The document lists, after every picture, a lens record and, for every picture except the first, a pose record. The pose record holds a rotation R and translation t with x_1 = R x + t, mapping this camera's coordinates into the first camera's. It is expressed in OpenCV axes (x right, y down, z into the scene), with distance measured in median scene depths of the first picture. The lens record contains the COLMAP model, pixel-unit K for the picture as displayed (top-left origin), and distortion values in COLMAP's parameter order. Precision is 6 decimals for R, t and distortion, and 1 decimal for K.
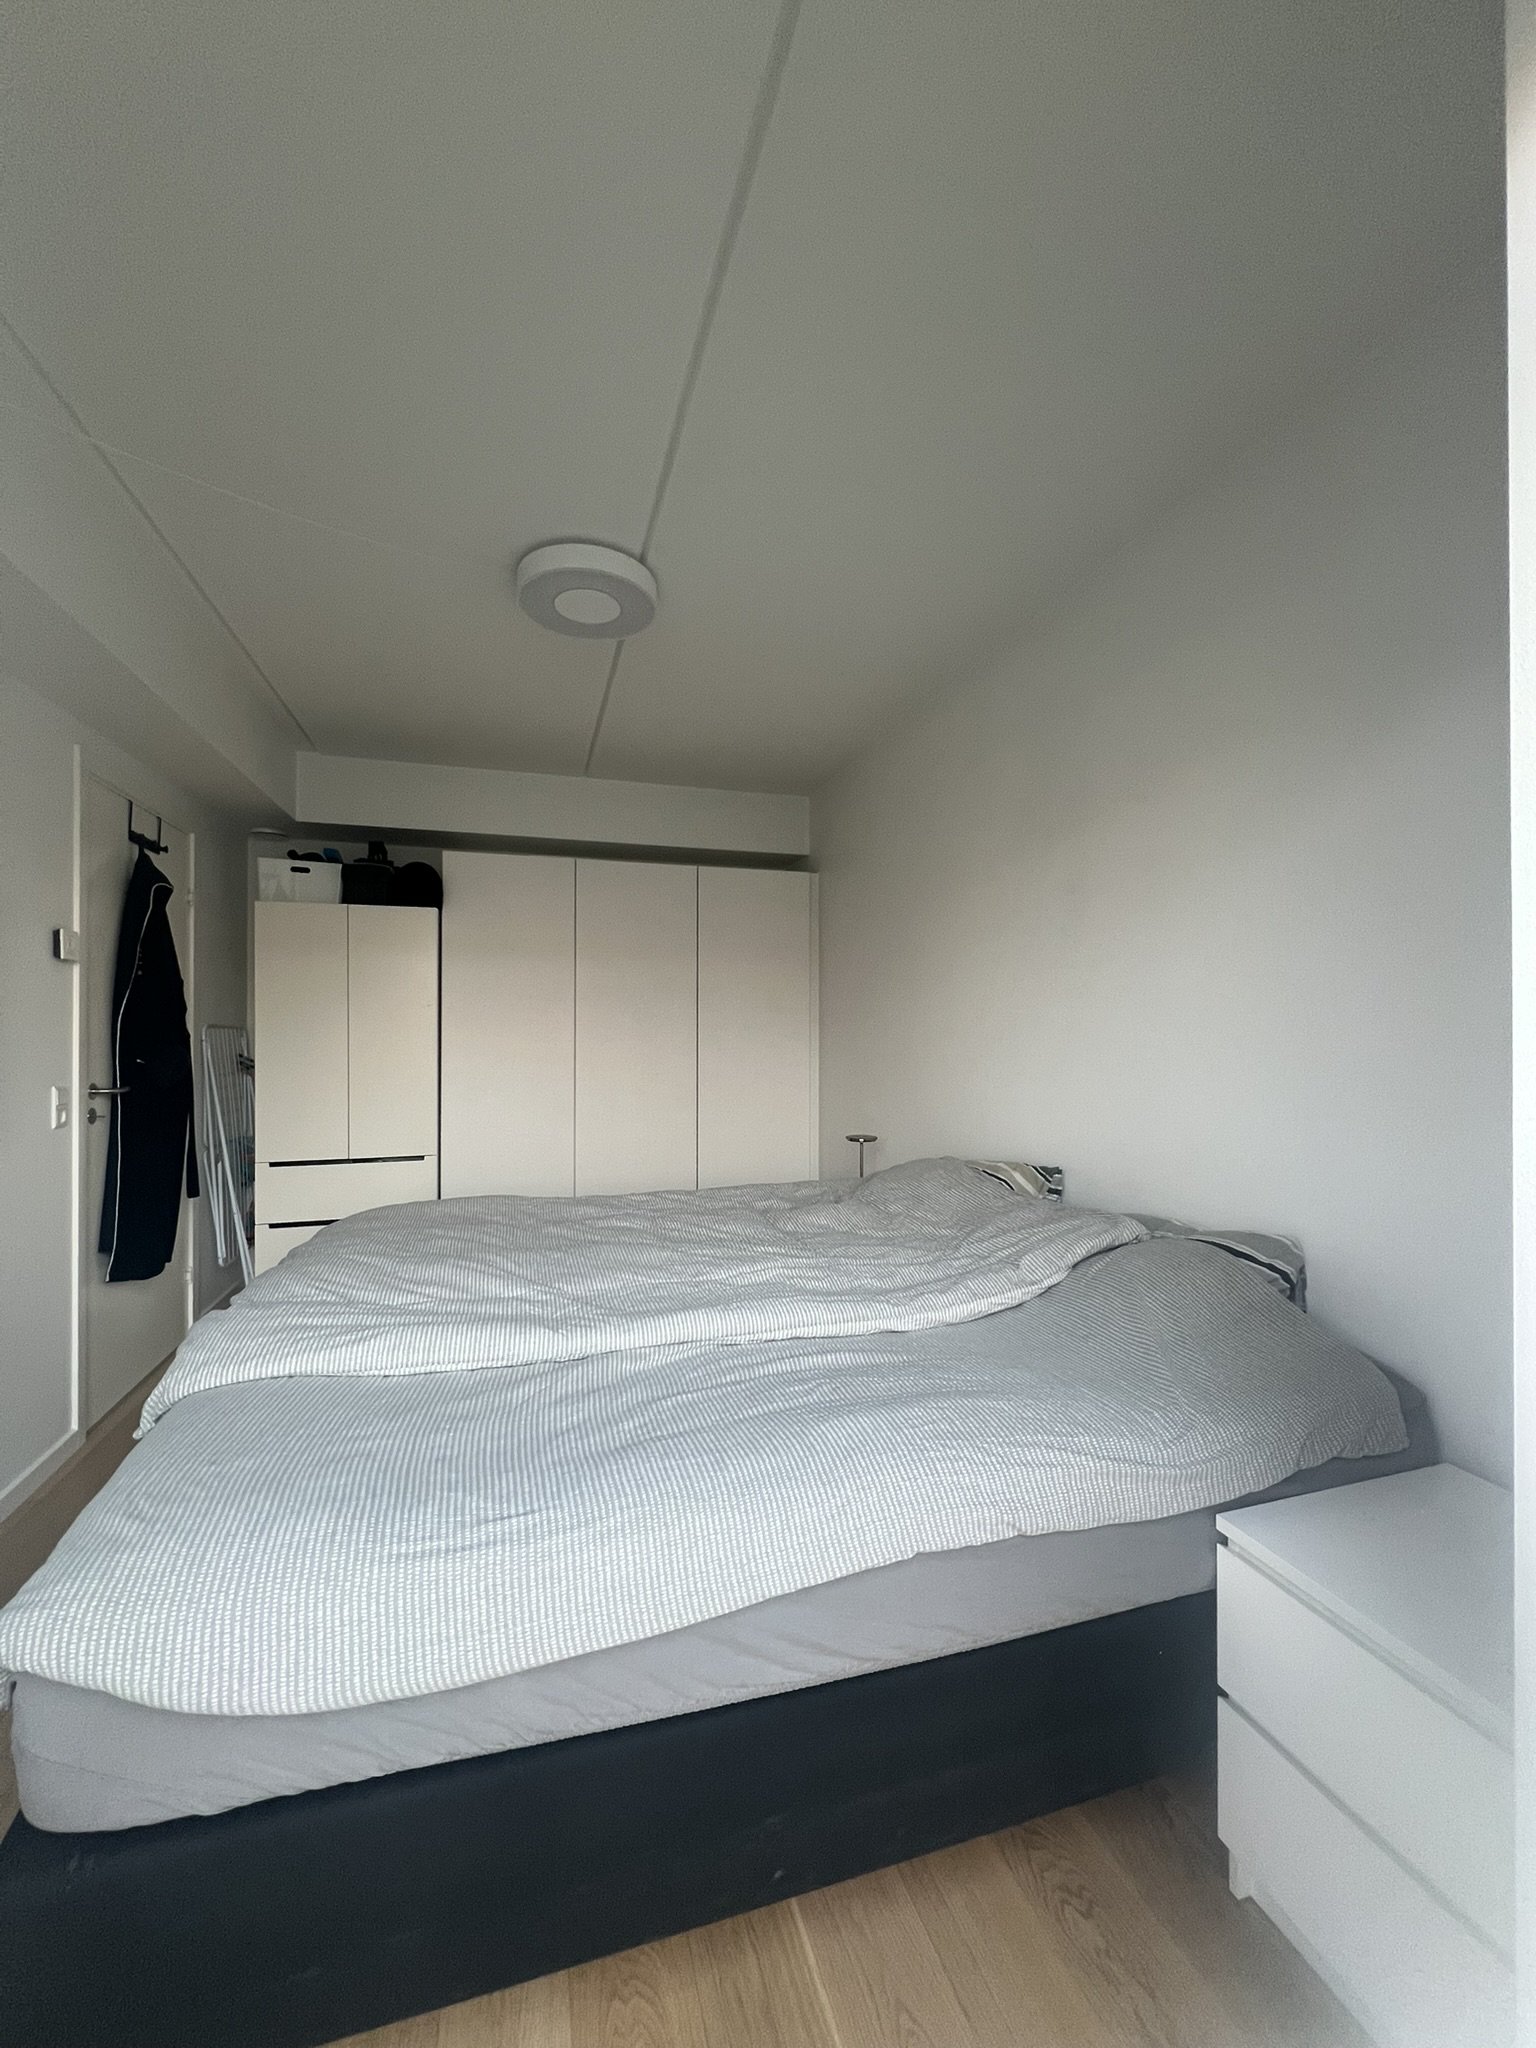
lens RADIAL K [[819.5, 0, 768.0], [0, 819.5, 1024.0], [0, 0, 1]] dist [-0.000691, 0.000109]
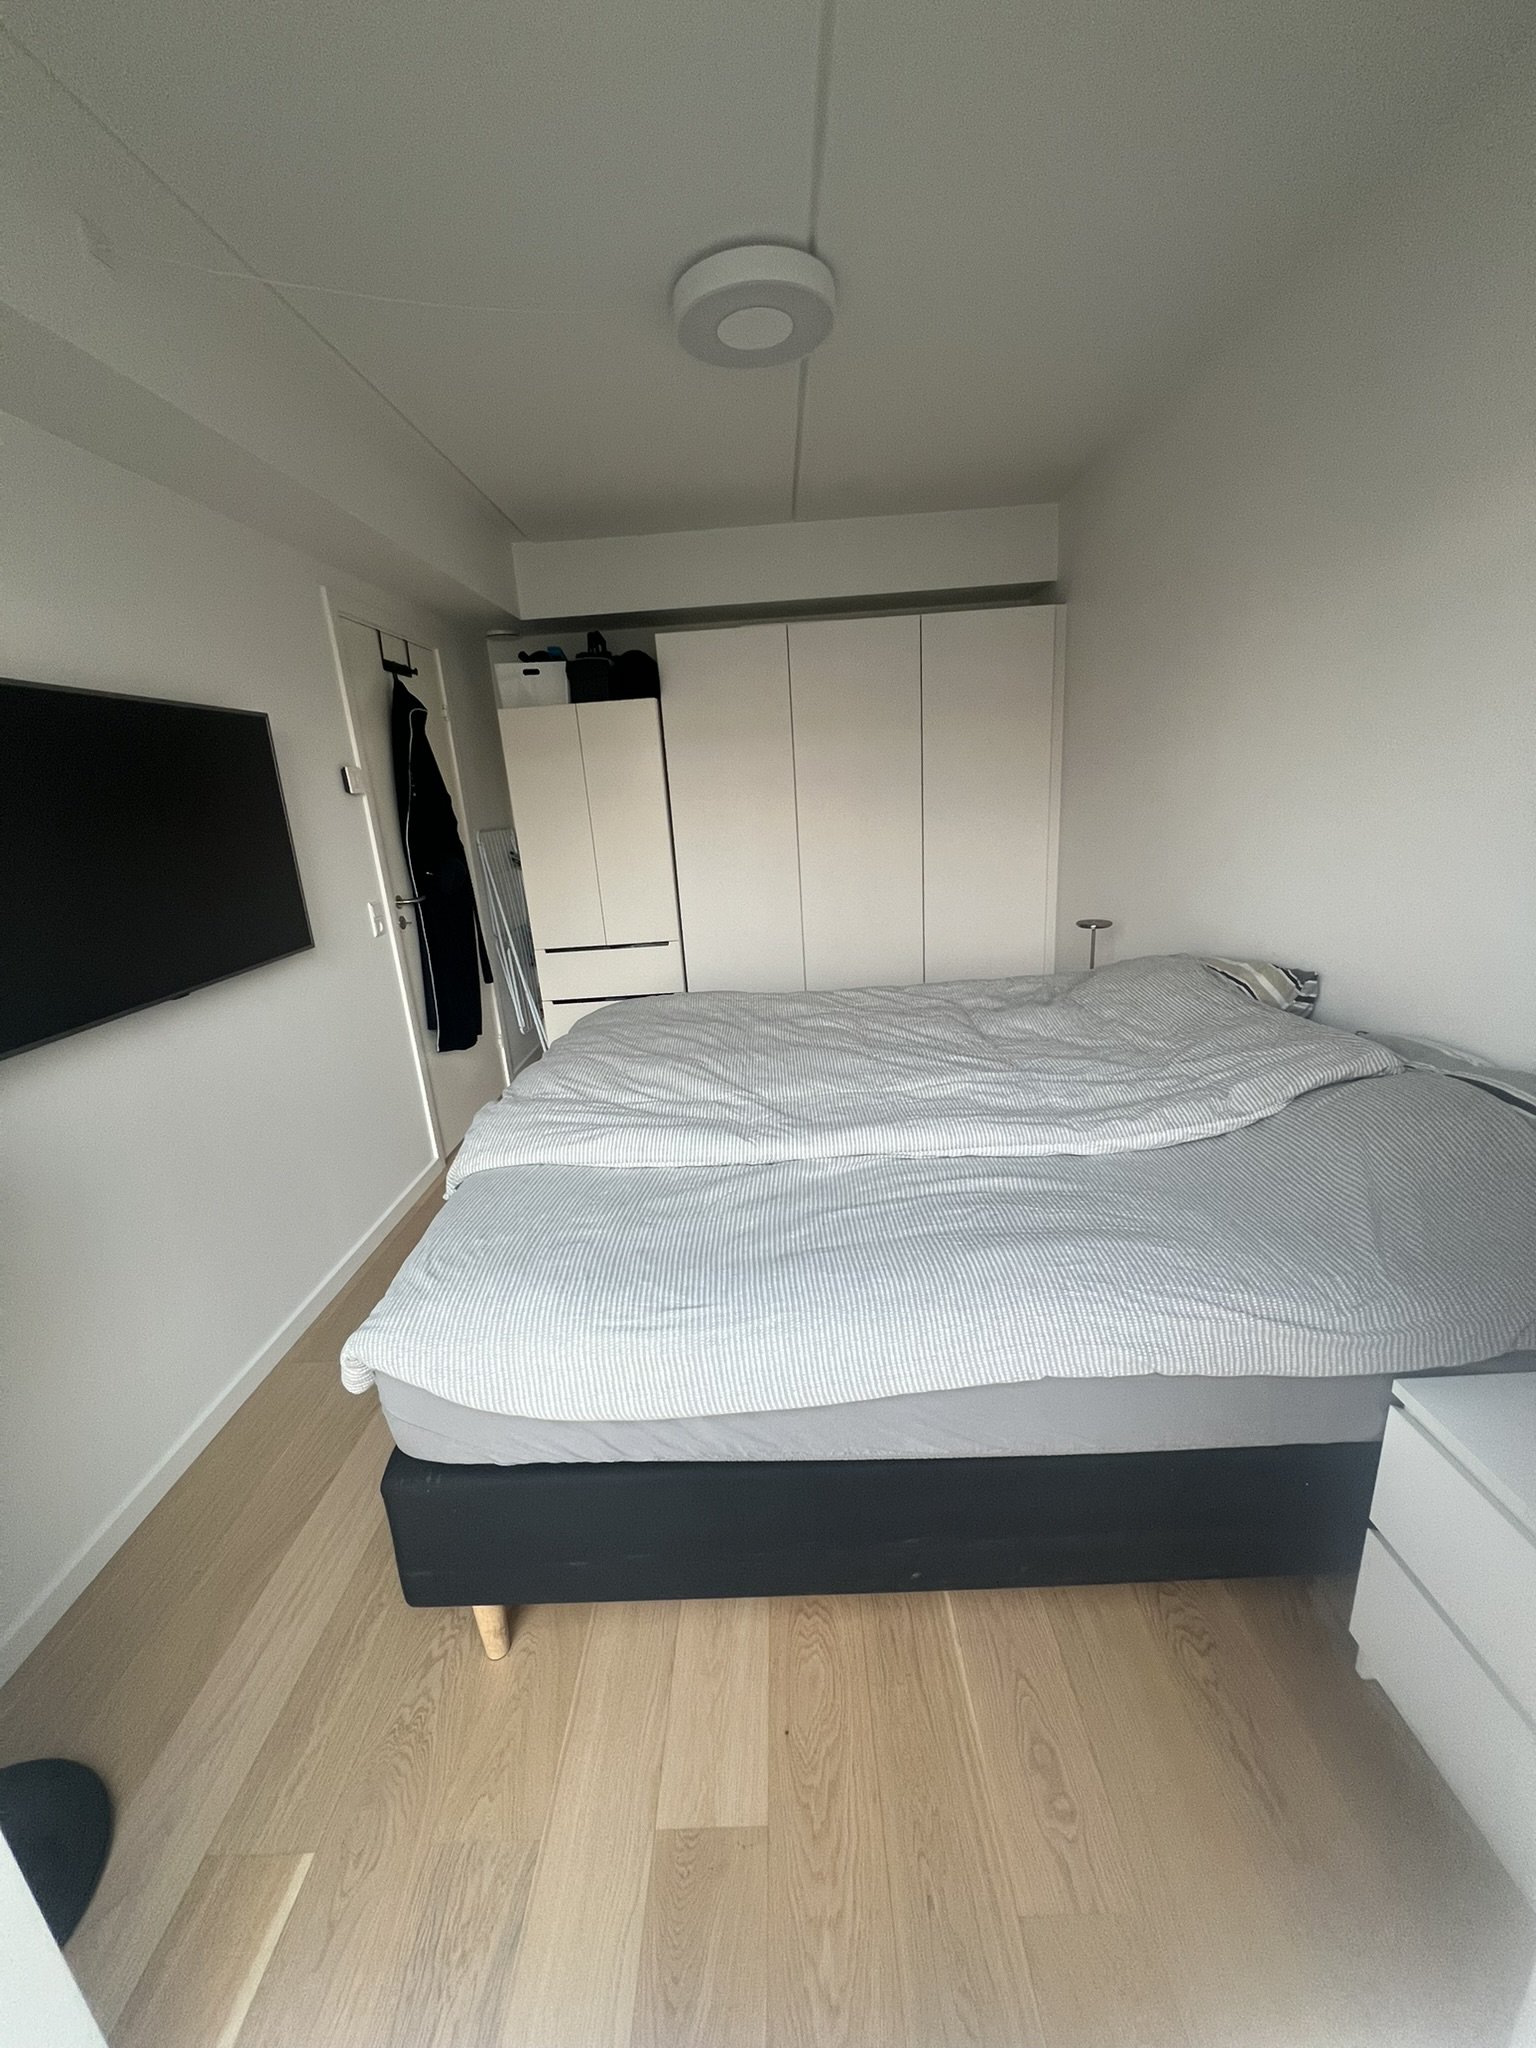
lens RADIAL K [[819.1, 0, 768.0], [0, 819.1, 1024.0], [0, 0, 1]] dist [-0.000362, -0.000162]
pose [[0.951944, 0.026490, -0.305125, 0.086999], [0.066139, 0.954965, 0.289253, -0.080470], [0.299046, -0.295534, 0.907321, 0.024129]]
